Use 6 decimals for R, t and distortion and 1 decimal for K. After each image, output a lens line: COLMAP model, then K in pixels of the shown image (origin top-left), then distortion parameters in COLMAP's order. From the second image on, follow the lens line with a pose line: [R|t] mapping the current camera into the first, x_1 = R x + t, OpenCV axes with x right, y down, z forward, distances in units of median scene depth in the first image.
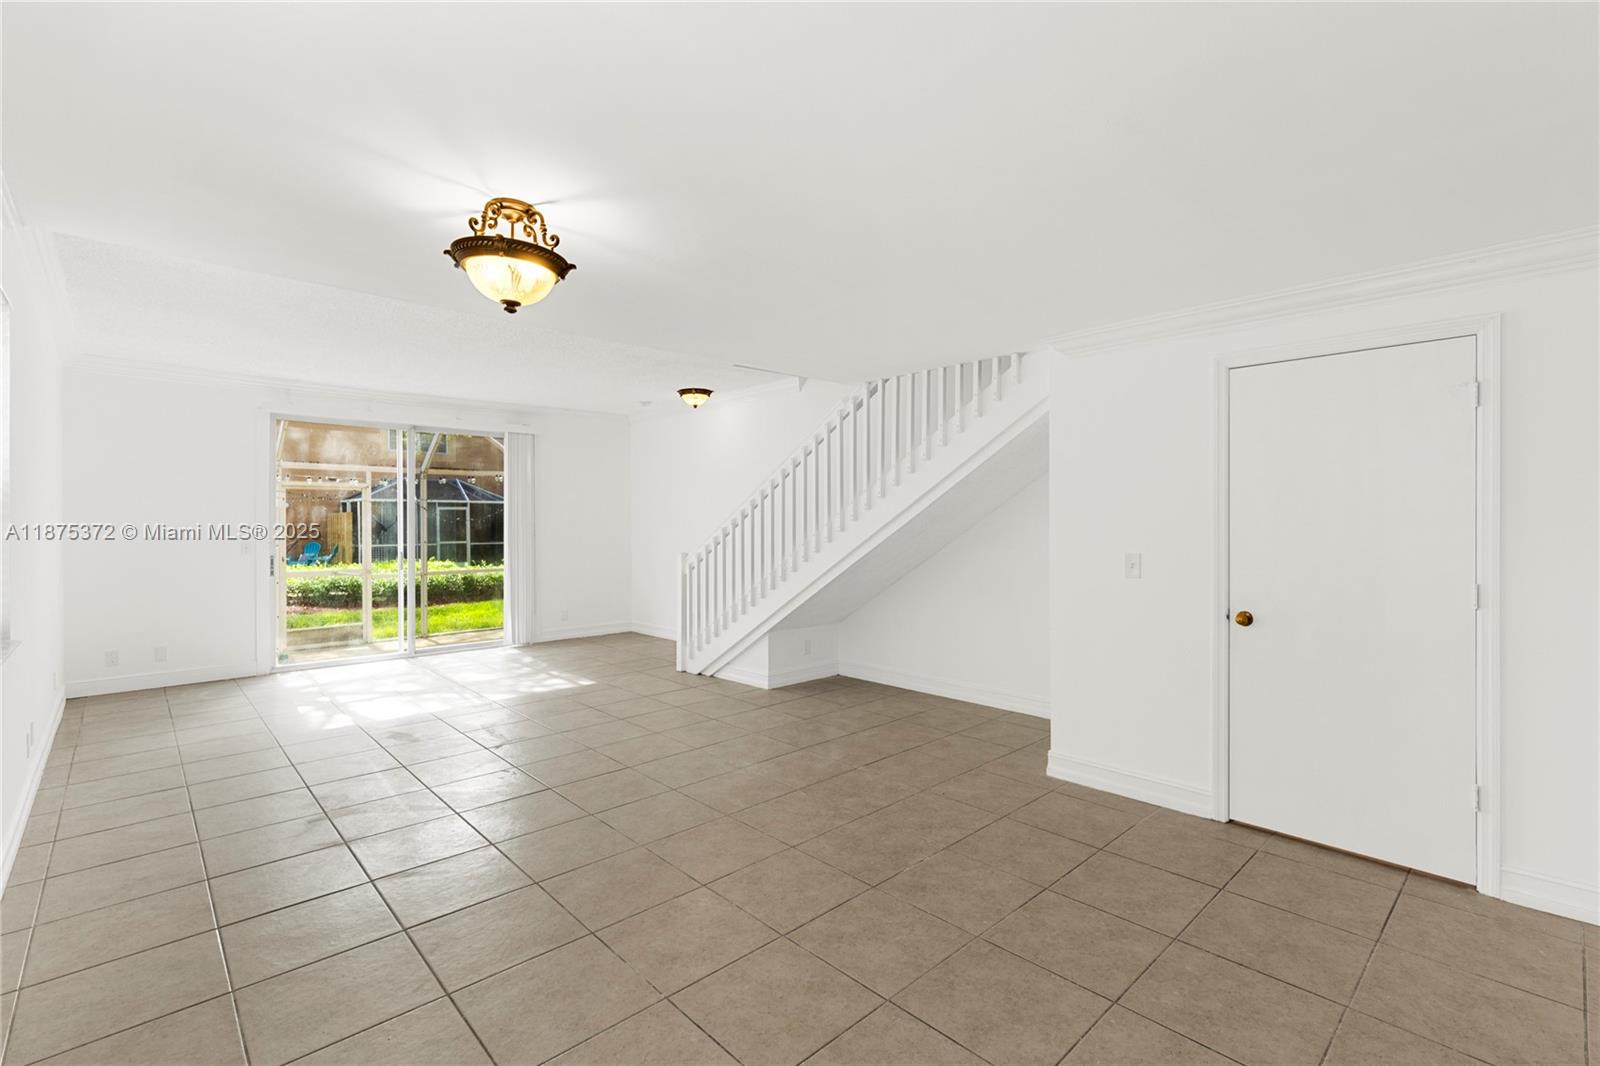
lens RADIAL K [[721.4, 0, 802.0], [0, 721.4, 527.0], [0, 0, 1]] dist [0.000406, -0.000003]
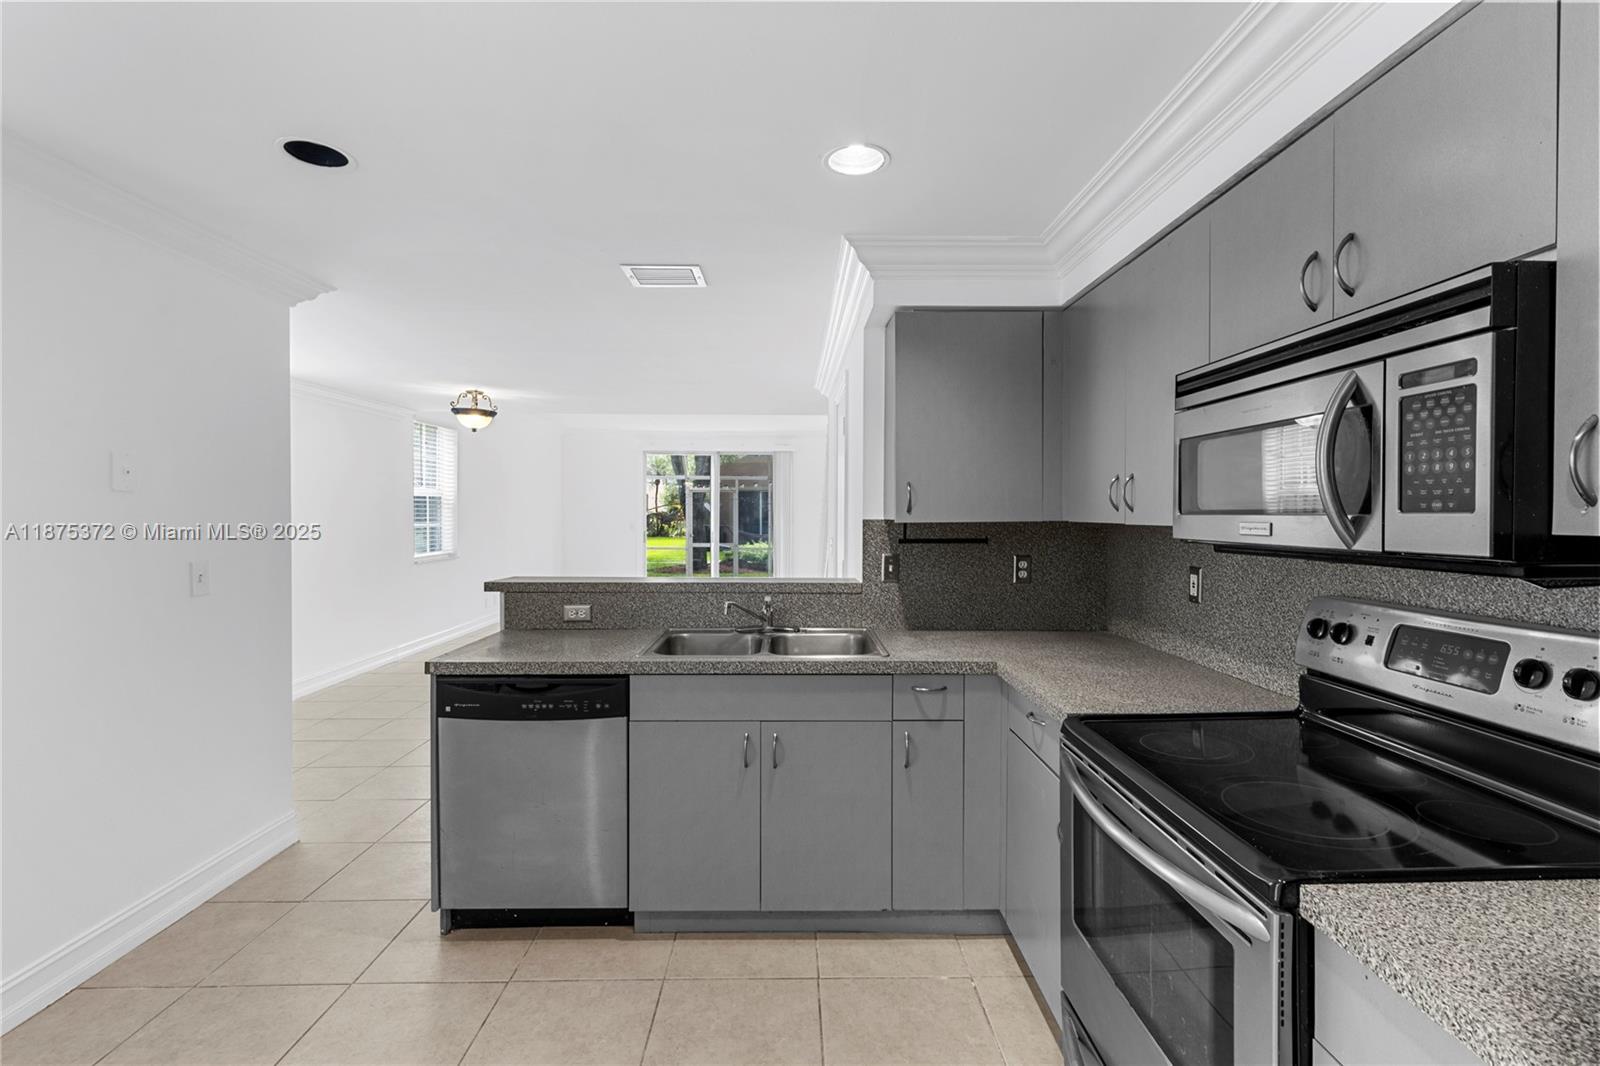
lens RADIAL K [[721.4, 0, 802.6], [0, 721.4, 523.0], [0, 0, 1]] dist [0.000406, -0.000003]
pose [[0.739686, 0.015146, -0.672781, 0.819112], [-0.011351, 0.999885, 0.010031, -0.003800], [0.672856, 0.000217, 0.739773, -0.047077]]
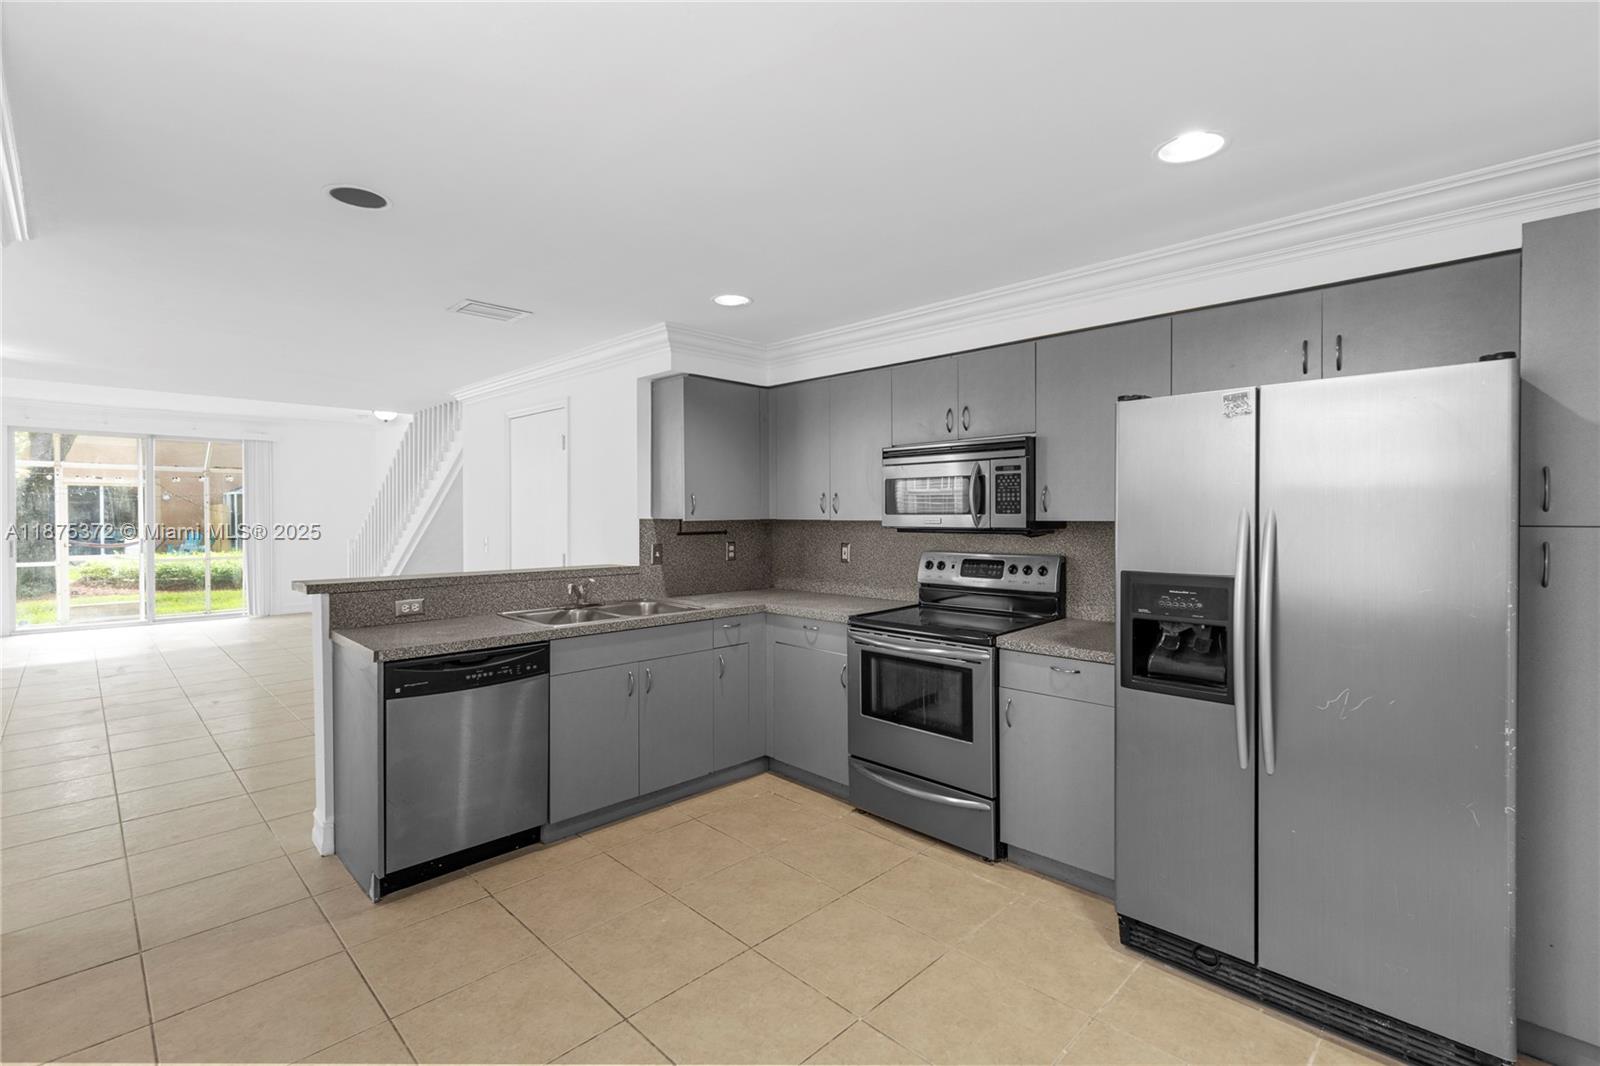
lens RADIAL K [[721.4, 0, 813.9], [0, 721.4, 520.8], [0, 0, 1]] dist [0.000406, -0.000003]
pose [[0.998856, 0.003776, 0.047669, 0.649156], [-0.003812, 0.999993, 0.000662, -0.001179], [-0.047667, -0.000843, 0.998863, -0.331598]]
